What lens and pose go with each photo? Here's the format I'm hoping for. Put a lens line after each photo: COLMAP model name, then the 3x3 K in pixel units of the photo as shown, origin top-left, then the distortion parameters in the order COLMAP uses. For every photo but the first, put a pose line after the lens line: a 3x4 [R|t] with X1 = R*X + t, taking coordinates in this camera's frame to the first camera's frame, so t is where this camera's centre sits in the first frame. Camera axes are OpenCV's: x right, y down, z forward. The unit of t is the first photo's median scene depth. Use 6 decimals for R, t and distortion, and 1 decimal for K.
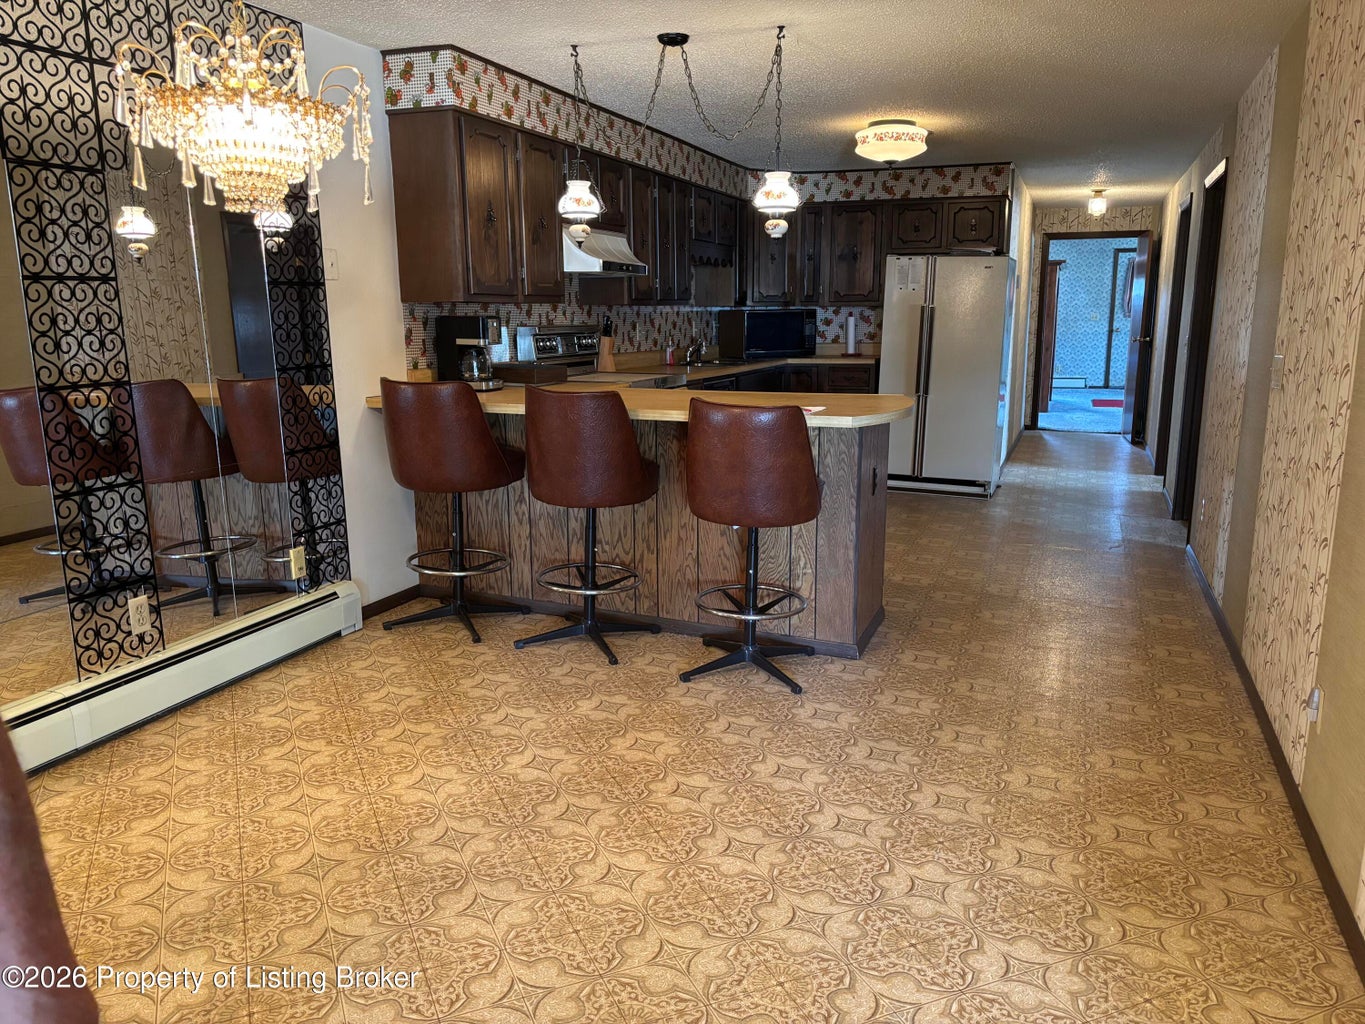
lens RADIAL K [[1021.9, 0, 682.5], [0, 1021.9, 512.0], [0, 0, 1]] dist [0.018712, -0.001837]
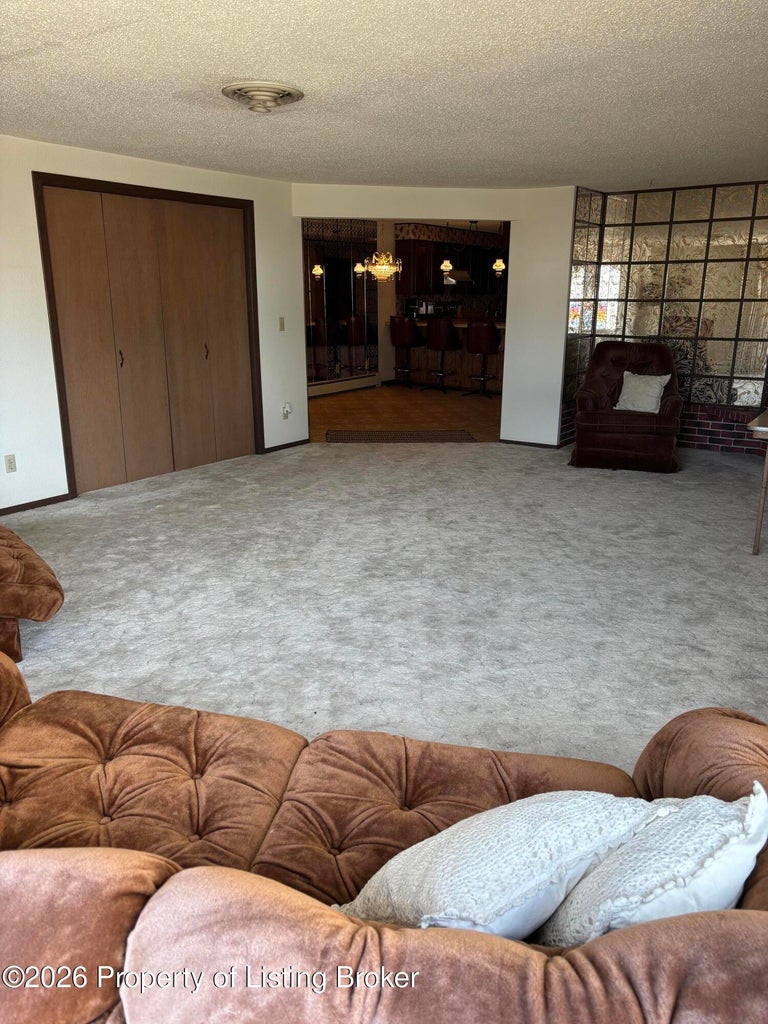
lens RADIAL K [[766.6, 0, 384.0], [0, 766.6, 512.0], [0, 0, 1]] dist [0.018712, -0.001837]
pose [[0.975825, 0.070510, -0.206869, 0.294592], [-0.052277, 0.994356, 0.092324, 0.305917], [0.212211, -0.079278, 0.974003, -1.686062]]
